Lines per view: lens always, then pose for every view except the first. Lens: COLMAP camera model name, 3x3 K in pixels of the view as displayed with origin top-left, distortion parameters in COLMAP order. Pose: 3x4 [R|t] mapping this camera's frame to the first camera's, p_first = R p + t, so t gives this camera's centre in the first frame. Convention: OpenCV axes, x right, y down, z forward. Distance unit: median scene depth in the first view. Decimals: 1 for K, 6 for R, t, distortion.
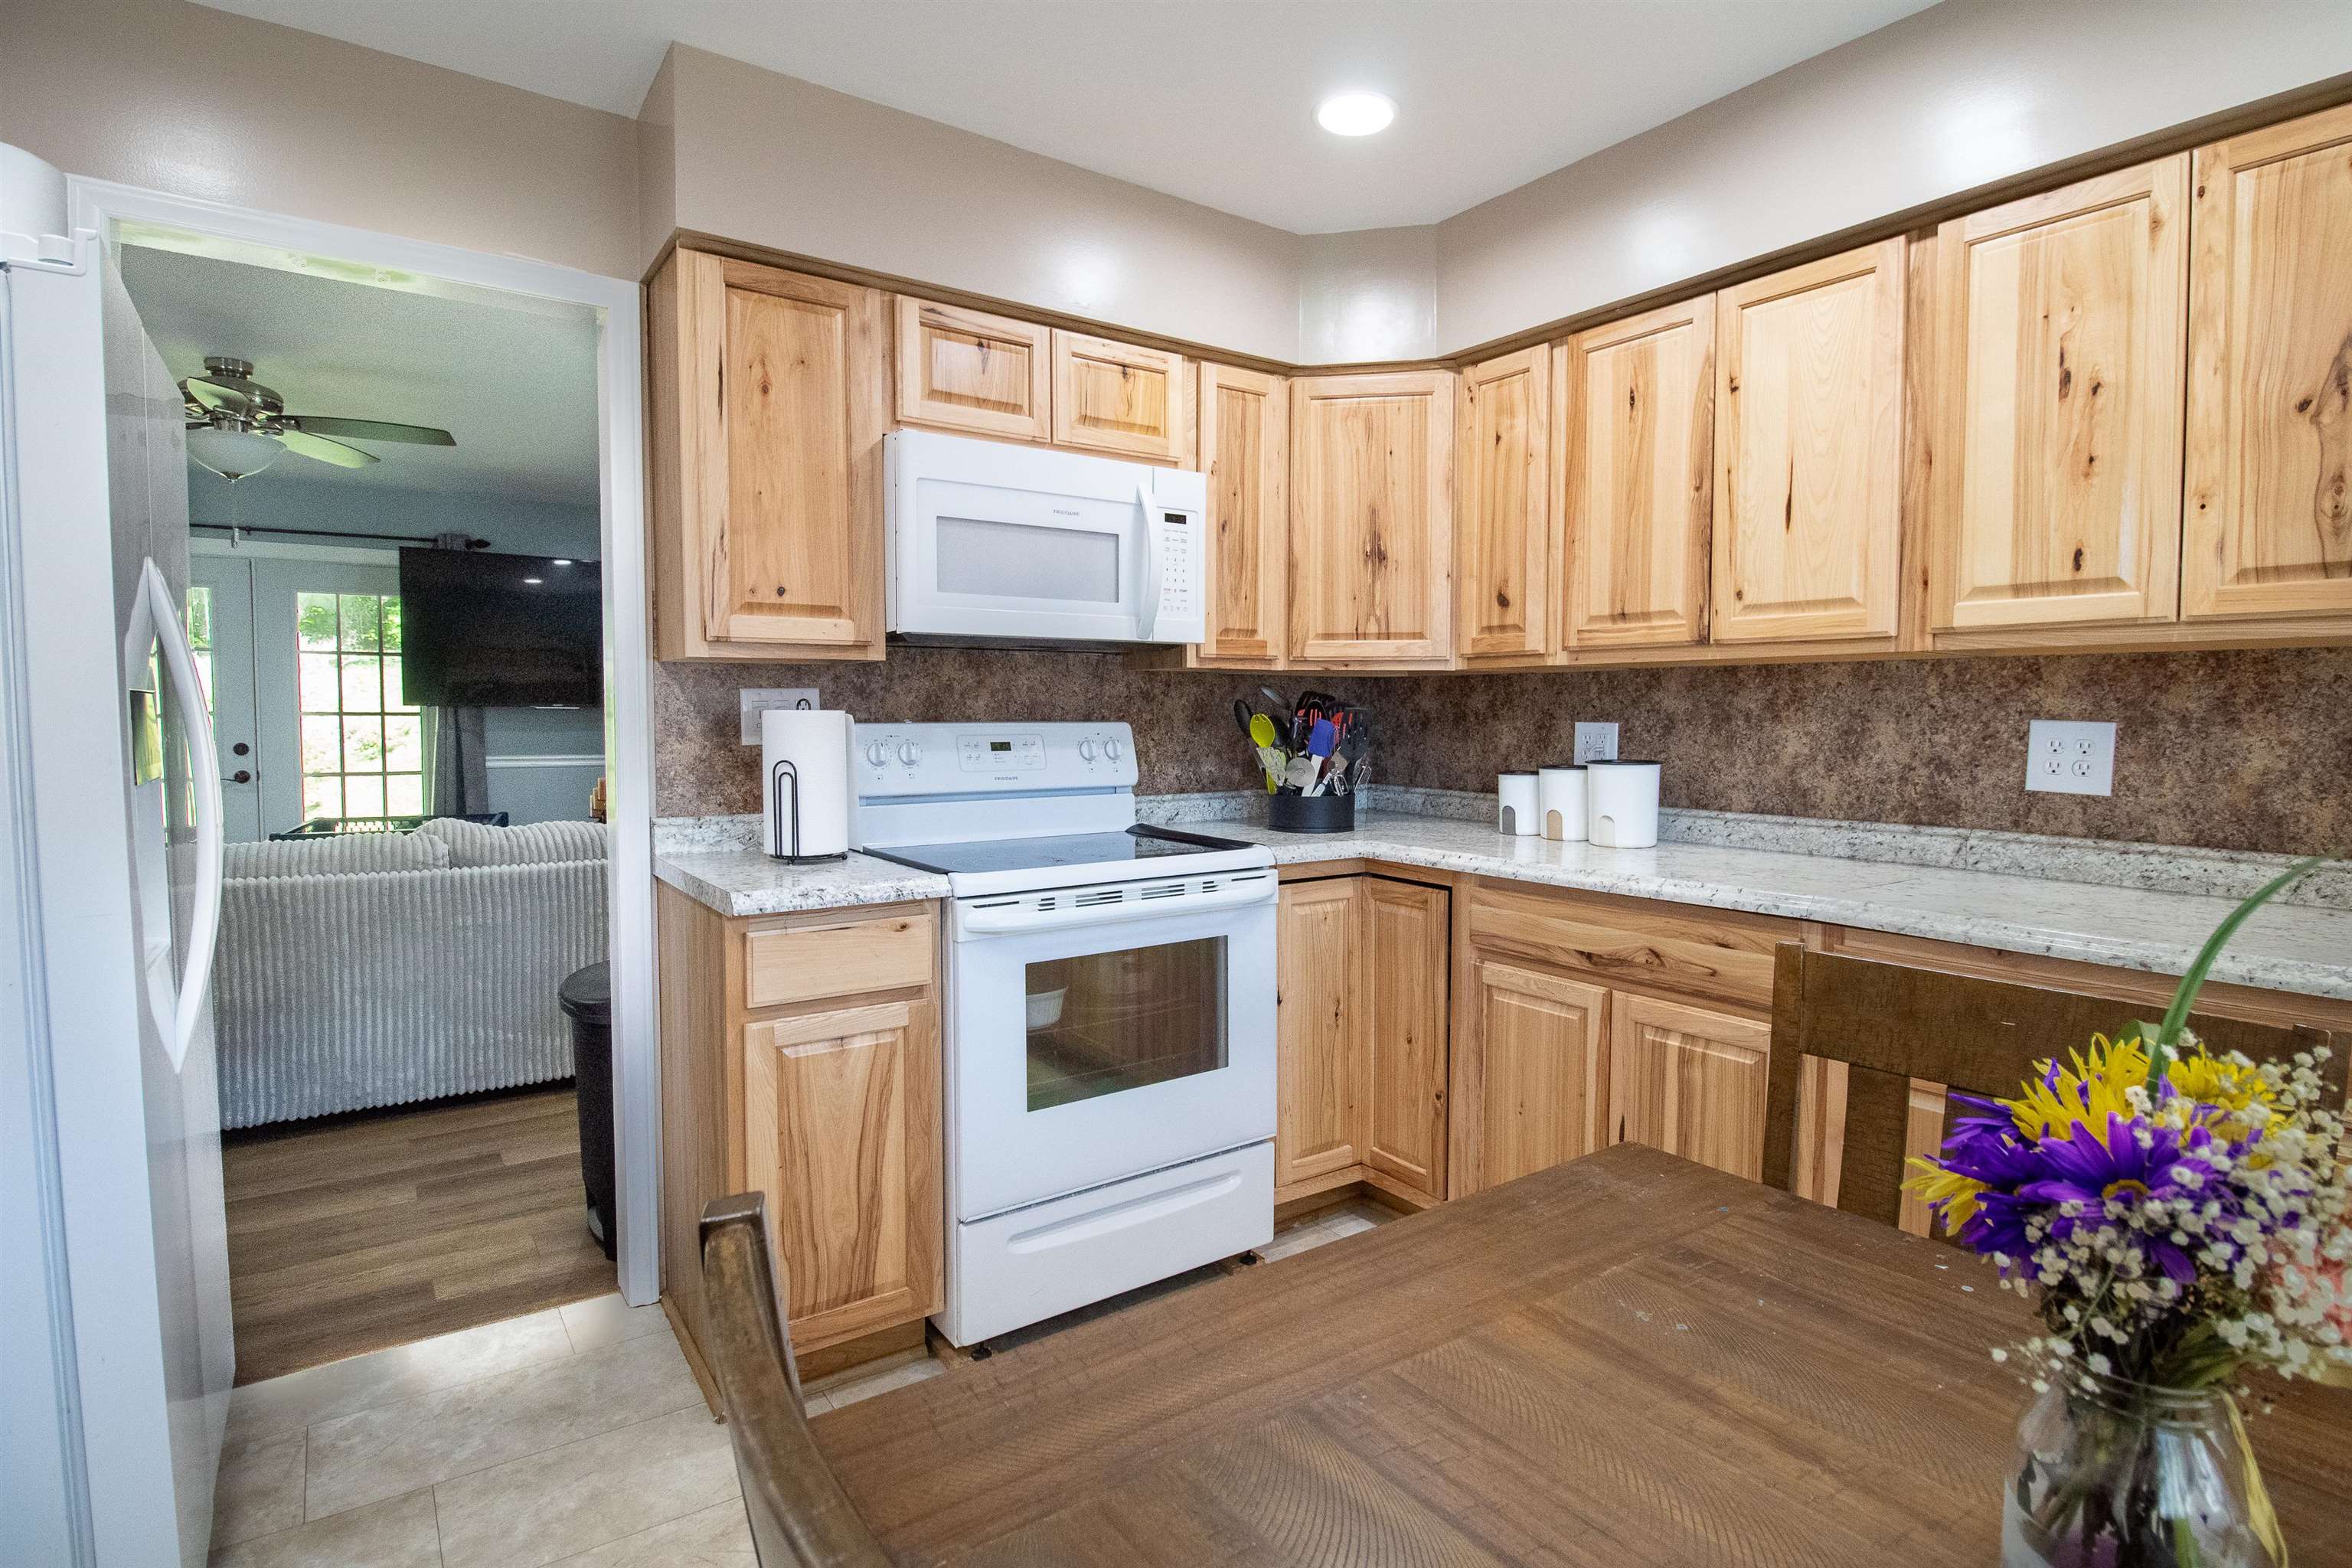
lens RADIAL K [[1196.0, 0, 1201.7], [0, 1196.0, 761.3], [0, 0, 1]] dist [0.002305, -0.011893]
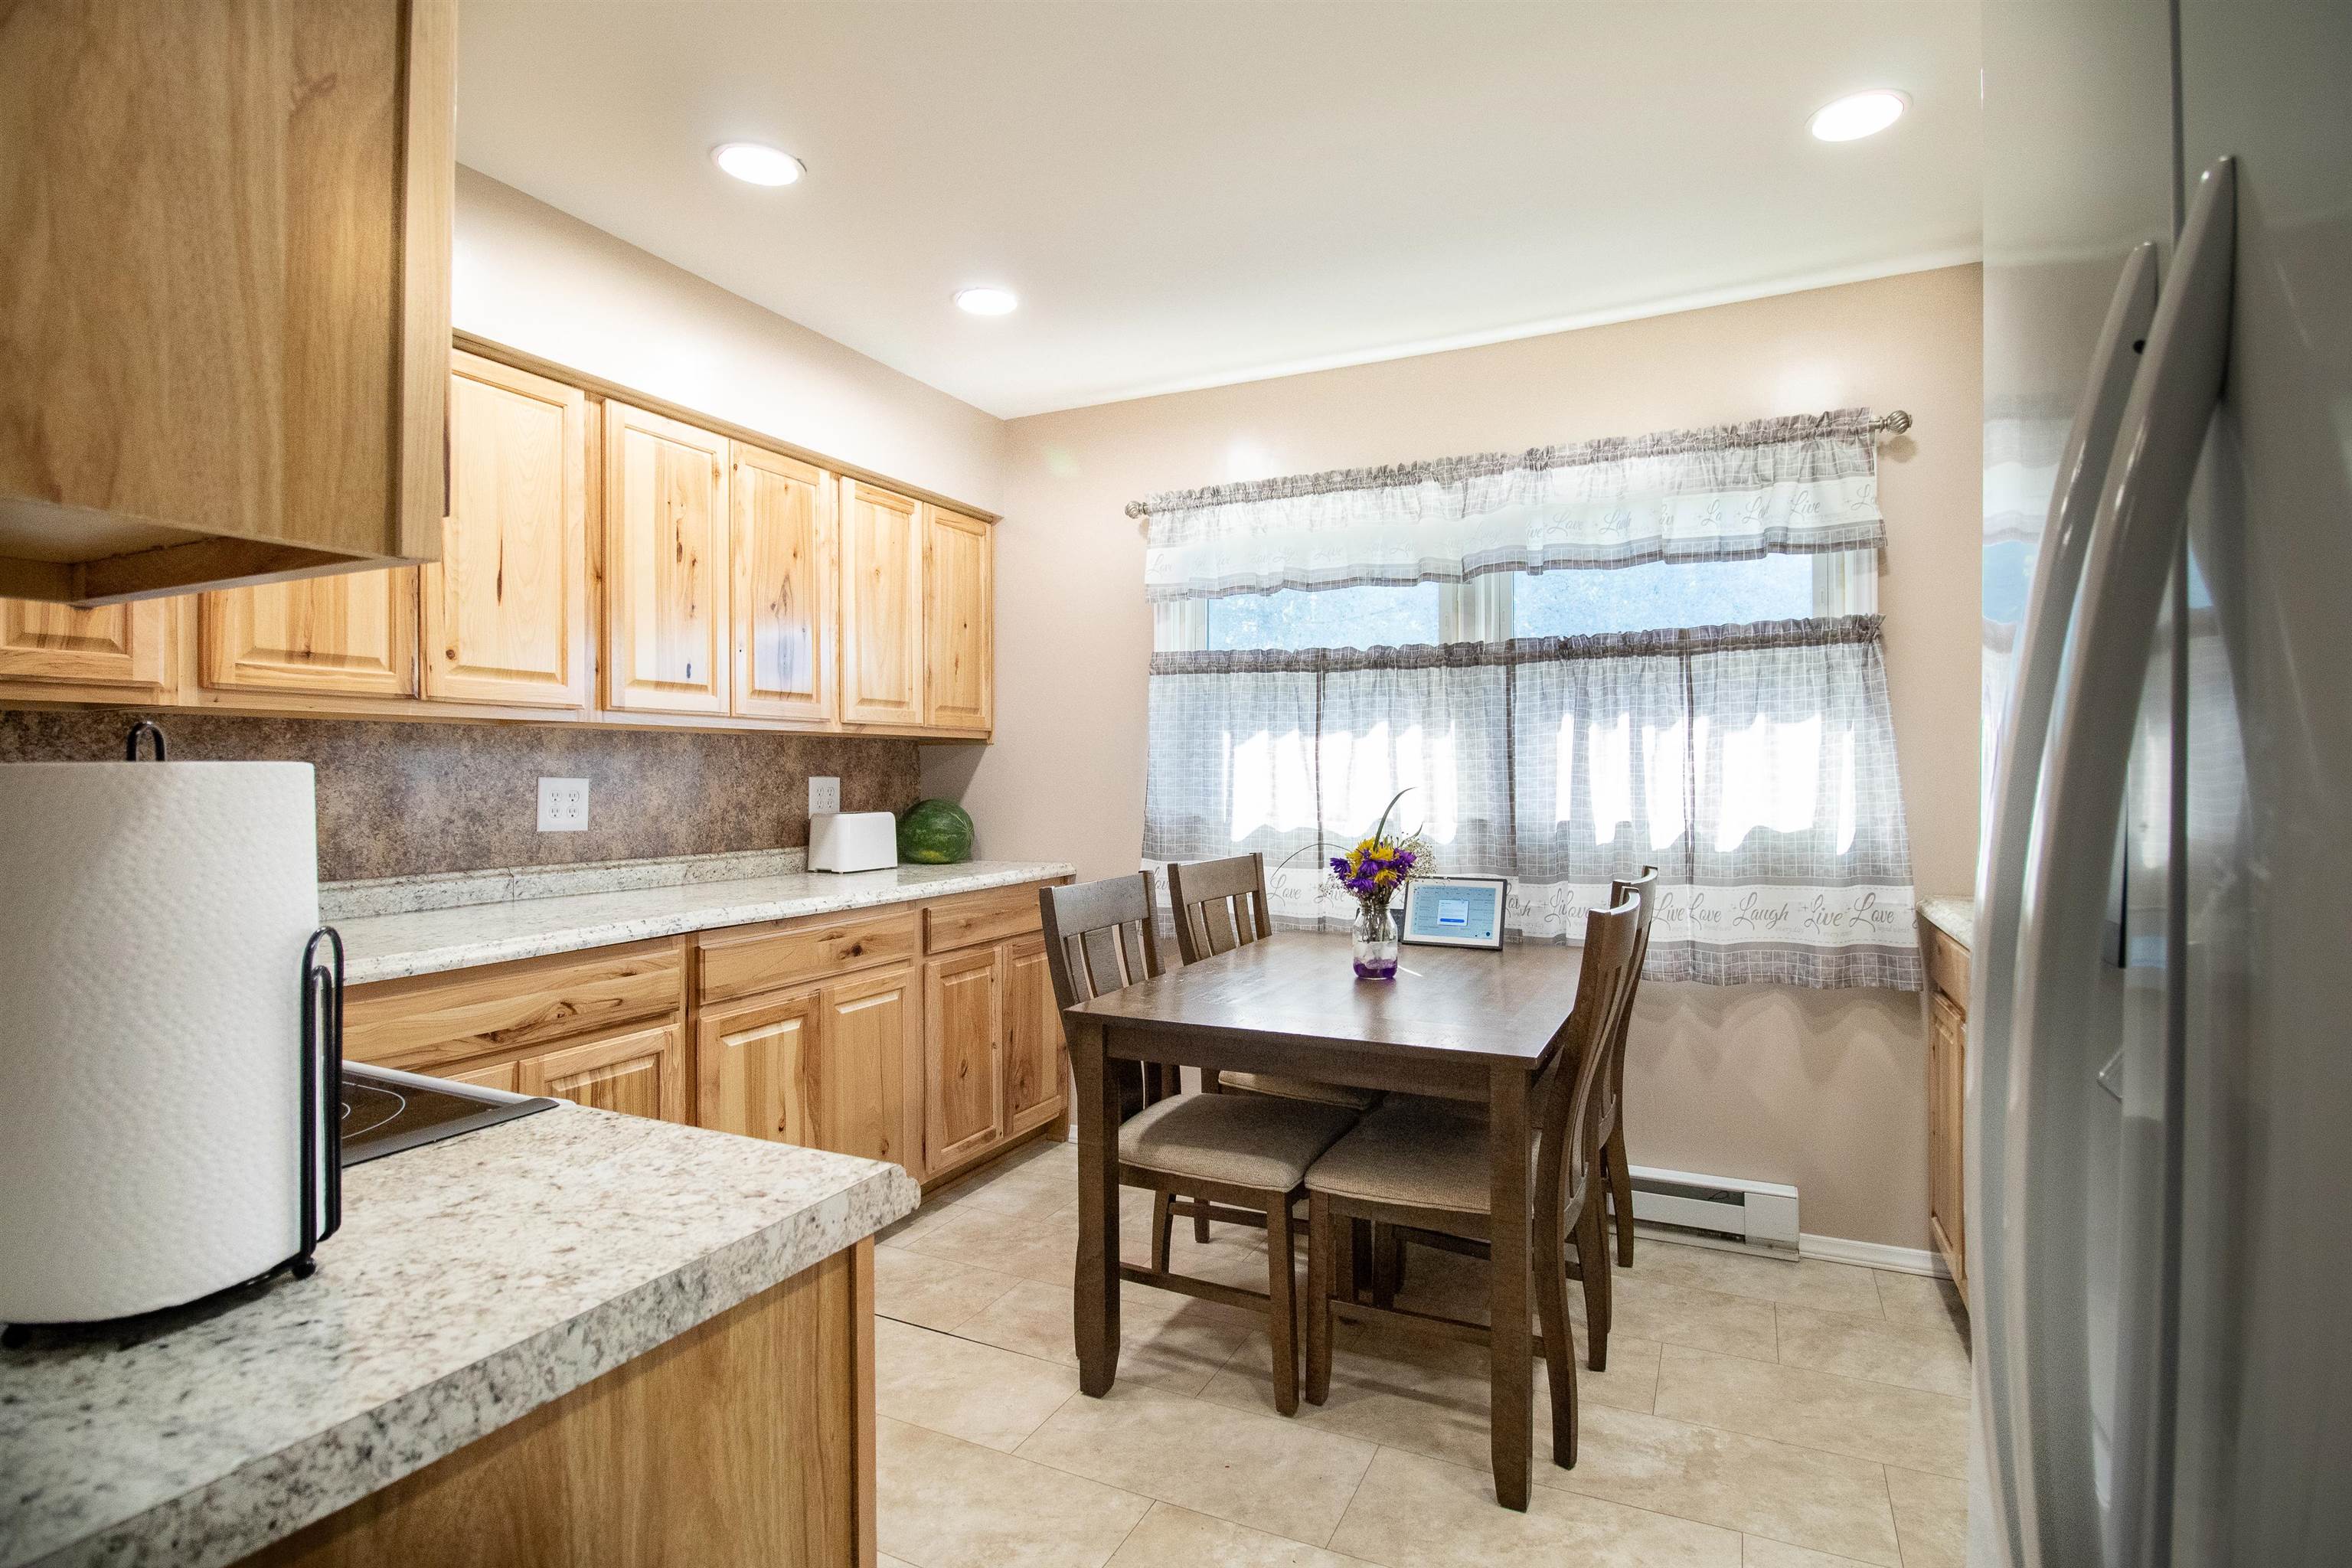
lens RADIAL K [[1139.2, 0, 1195.4], [0, 1139.2, 778.0], [0, 0, 1]] dist [0.008262, -0.013872]
pose [[-0.473795, -0.007774, 0.880601, -0.715098], [0.035171, 0.998996, 0.027742, -0.041699], [-0.879932, 0.044115, -0.473046, 0.940236]]
